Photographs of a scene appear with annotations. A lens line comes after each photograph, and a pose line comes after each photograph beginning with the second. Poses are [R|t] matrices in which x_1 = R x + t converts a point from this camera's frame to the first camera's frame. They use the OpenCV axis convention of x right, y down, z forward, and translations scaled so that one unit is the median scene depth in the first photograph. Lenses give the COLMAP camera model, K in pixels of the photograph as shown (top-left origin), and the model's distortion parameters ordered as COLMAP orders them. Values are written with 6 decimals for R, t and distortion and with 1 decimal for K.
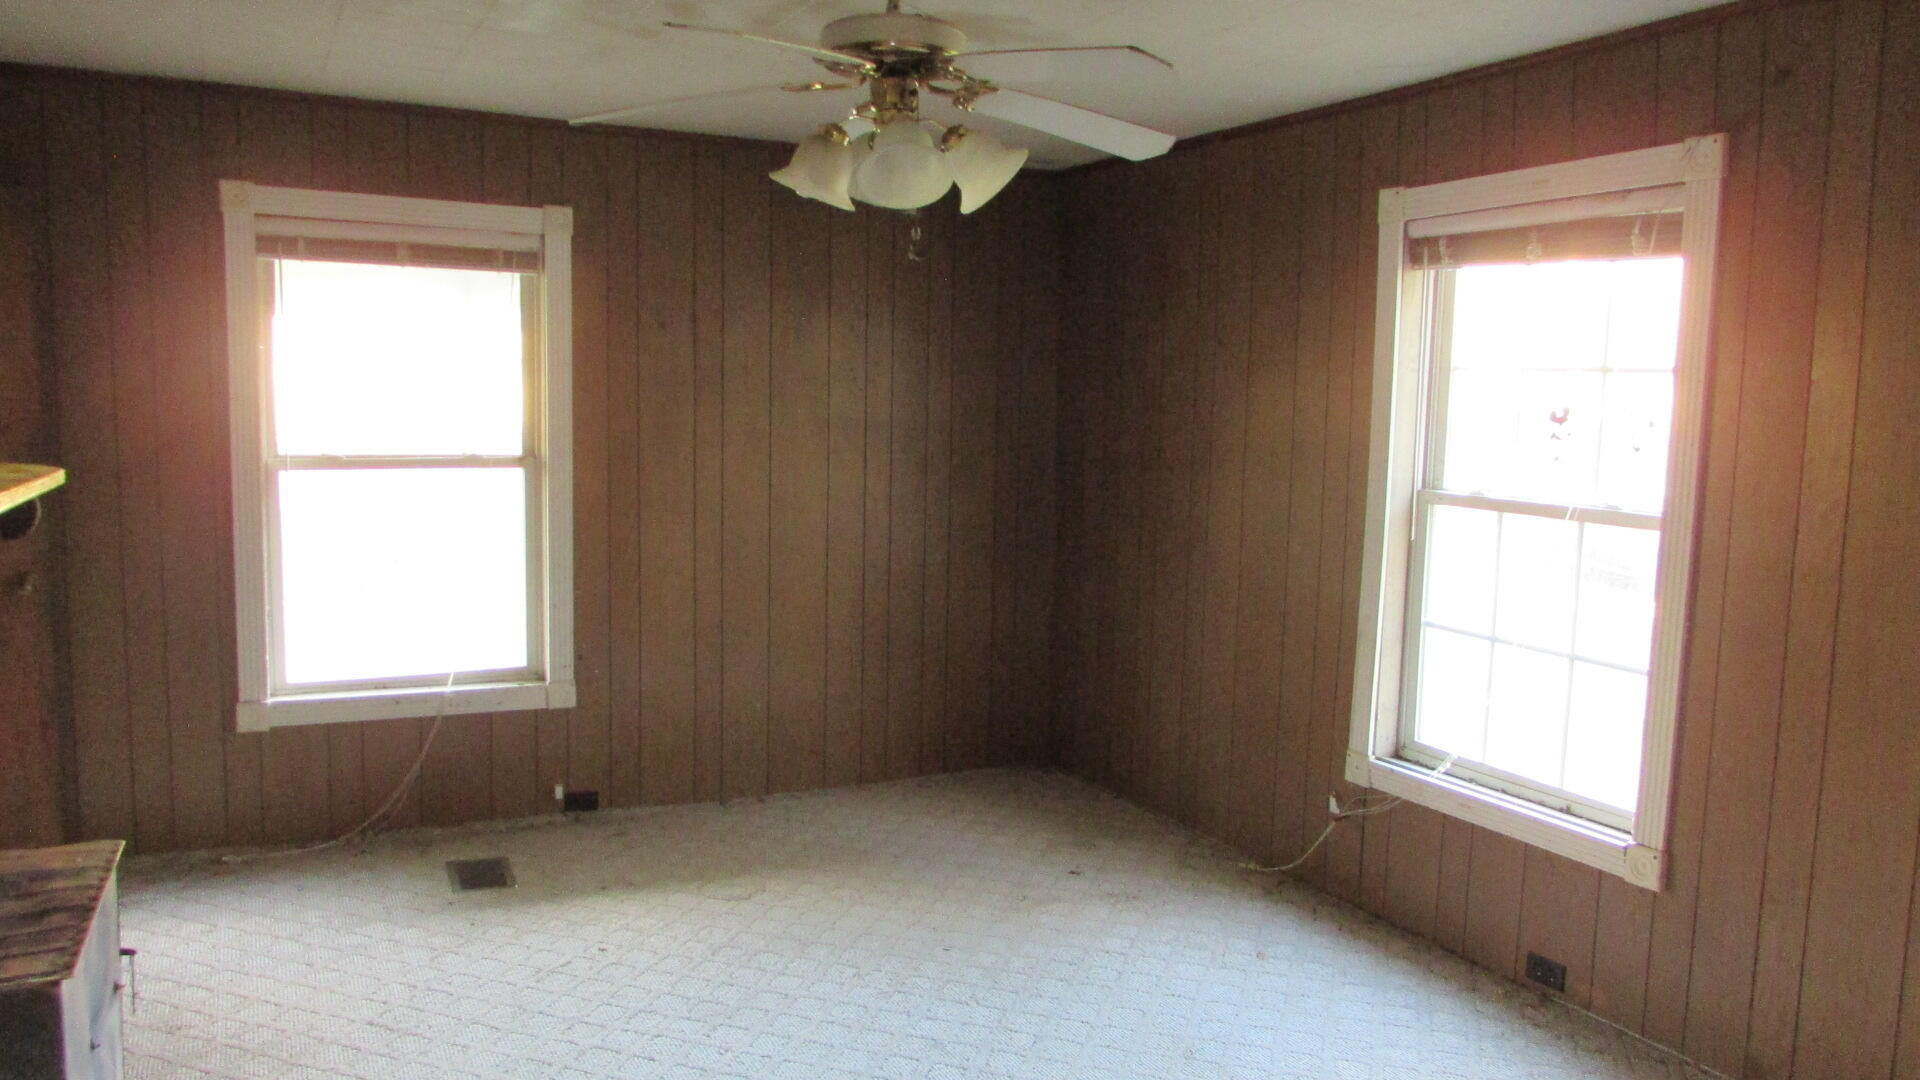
lens RADIAL K [[1391.9, 0, 953.4], [0, 1391.9, 546.4], [0, 0, 1]] dist [-0.033985, 0.010516]
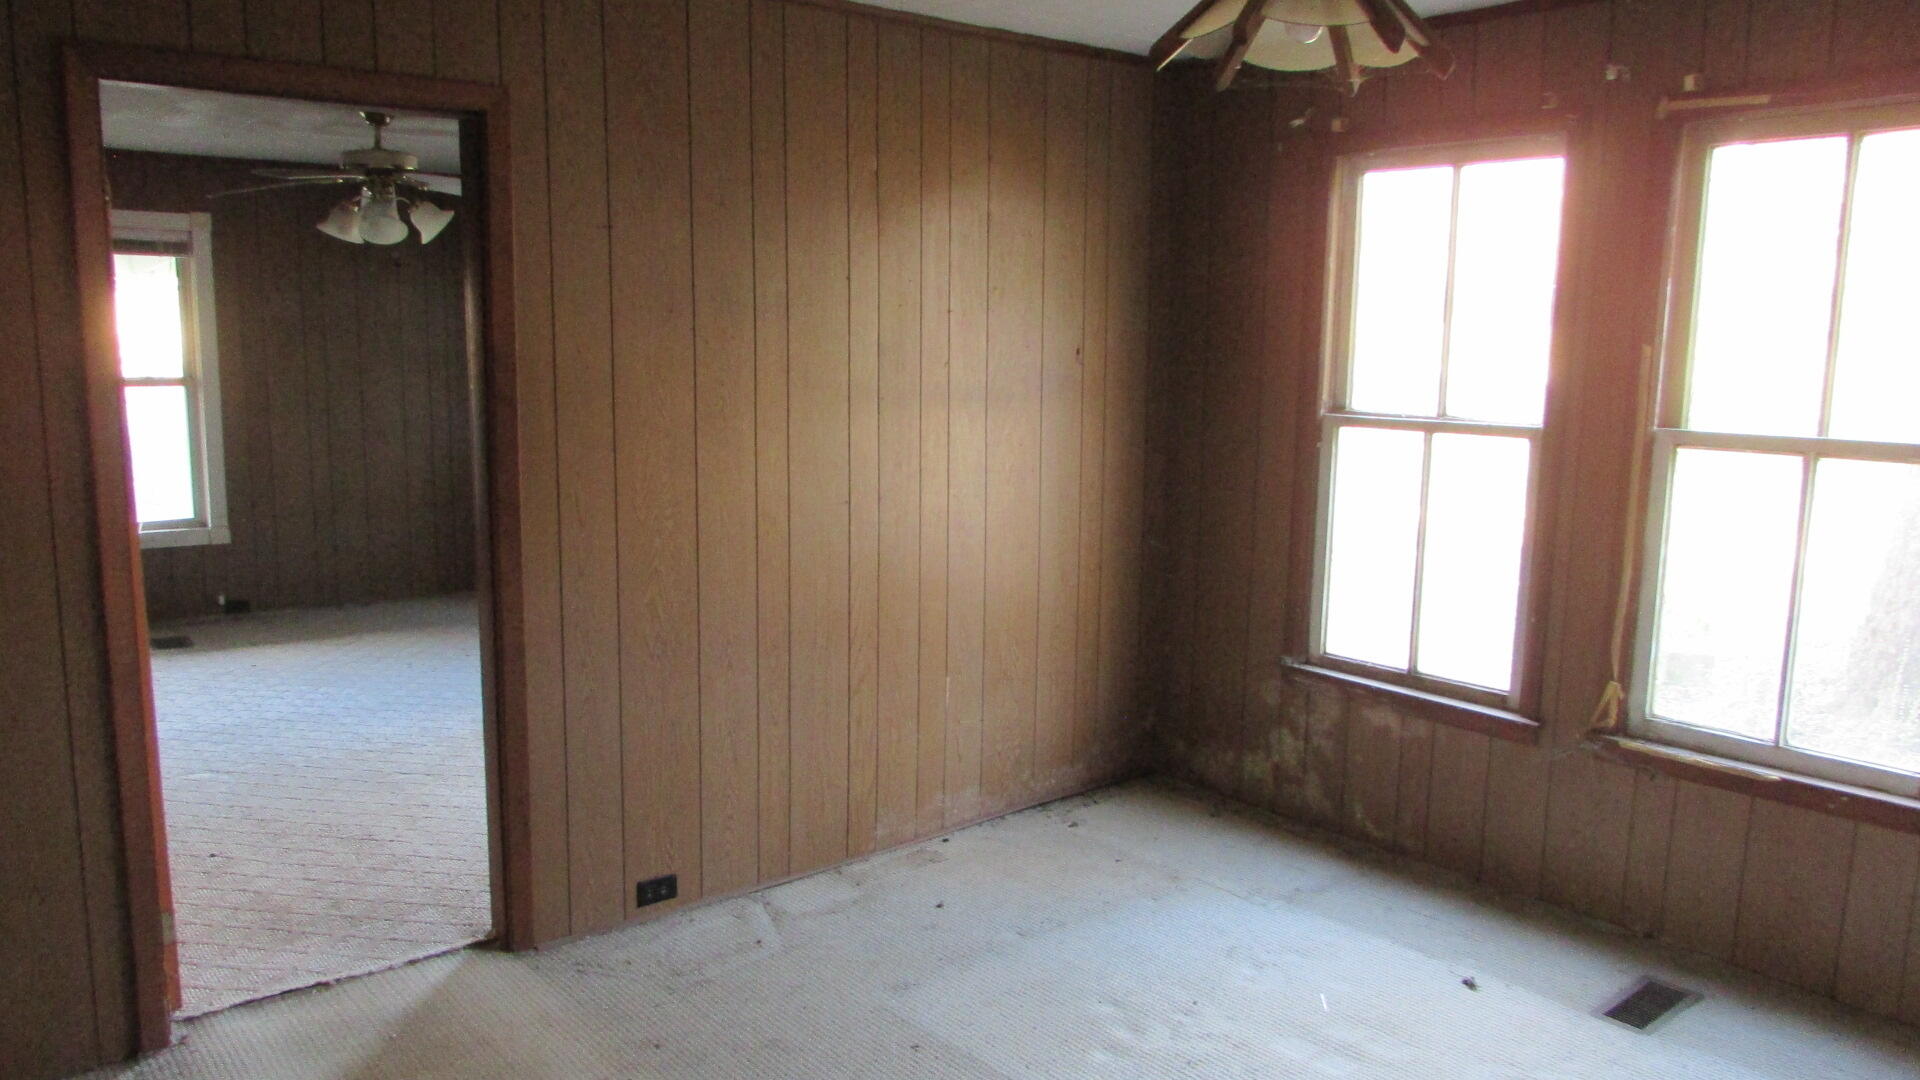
lens RADIAL K [[1391.9, 0, 969.5], [0, 1391.9, 535.7], [0, 0, 1]] dist [-0.033985, 0.010516]
pose [[0.974072, -0.042220, 0.222263, 0.182920], [0.033863, 0.998574, 0.041282, 0.073317], [-0.223689, -0.032685, 0.974112, -0.659140]]
